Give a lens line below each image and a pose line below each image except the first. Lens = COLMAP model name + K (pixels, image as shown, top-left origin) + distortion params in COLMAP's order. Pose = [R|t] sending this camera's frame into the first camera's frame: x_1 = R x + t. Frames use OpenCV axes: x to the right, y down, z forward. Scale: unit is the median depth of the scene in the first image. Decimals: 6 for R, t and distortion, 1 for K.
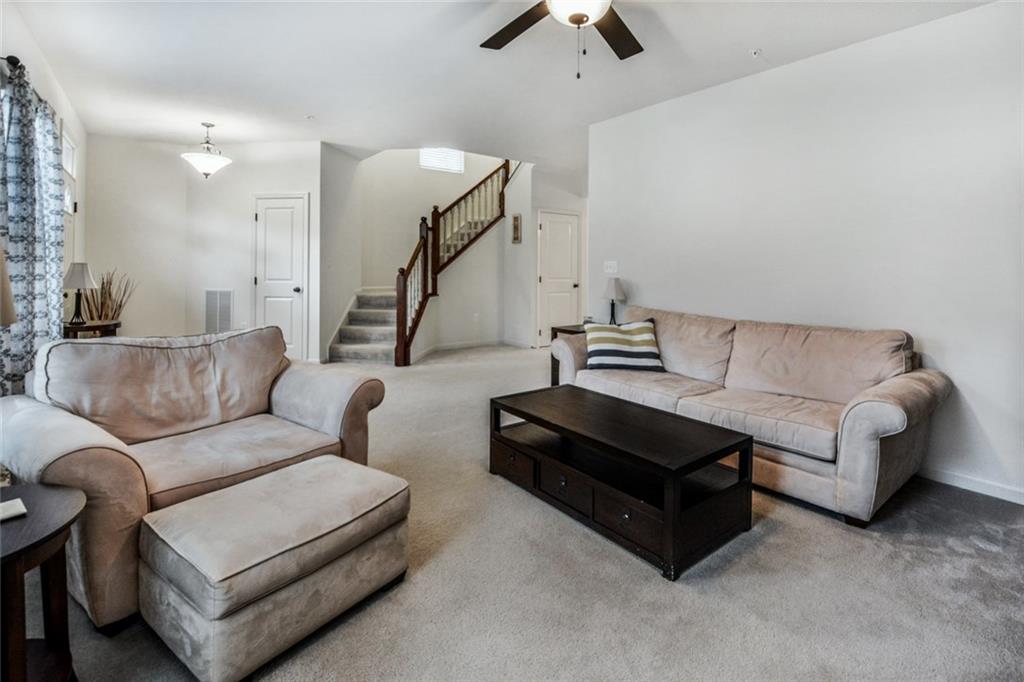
lens RADIAL K [[455.9, 0, 498.7], [0, 455.9, 267.4], [0, 0, 1]] dist [0.000205, -0.000013]
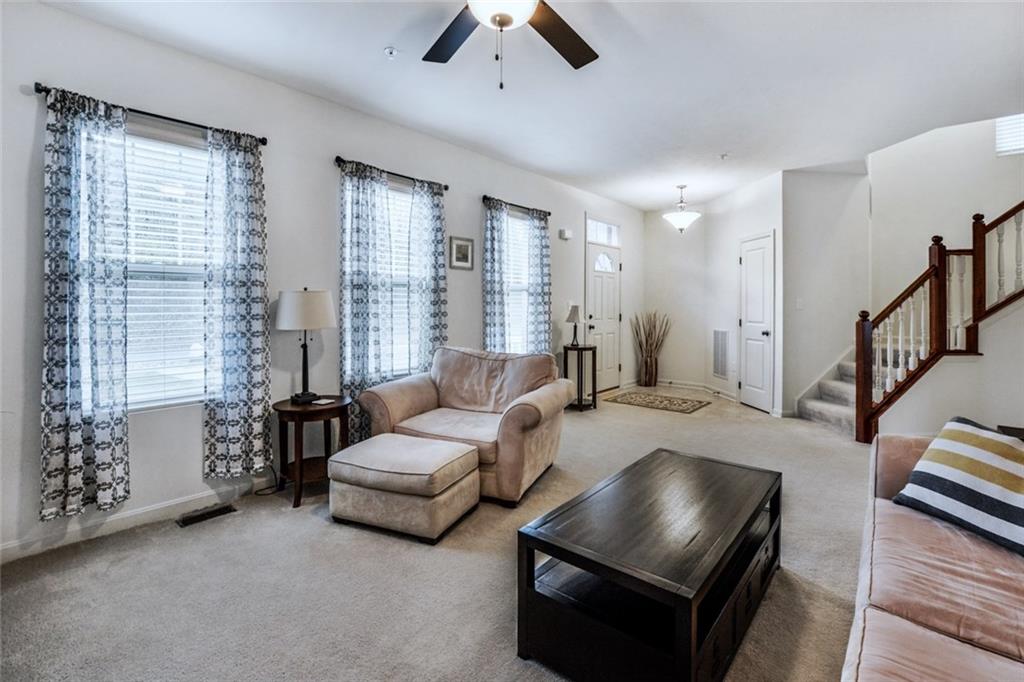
lens RADIAL K [[460.7, 0, 527.6], [0, 460.7, 314.9], [0, 0, 1]] dist [-0.030240, -0.000137]
pose [[0.303692, 0.013977, -0.952668, 0.315635], [-0.005221, 0.999902, 0.013006, 0.000995], [0.952756, 0.001024, 0.303735, 0.242390]]
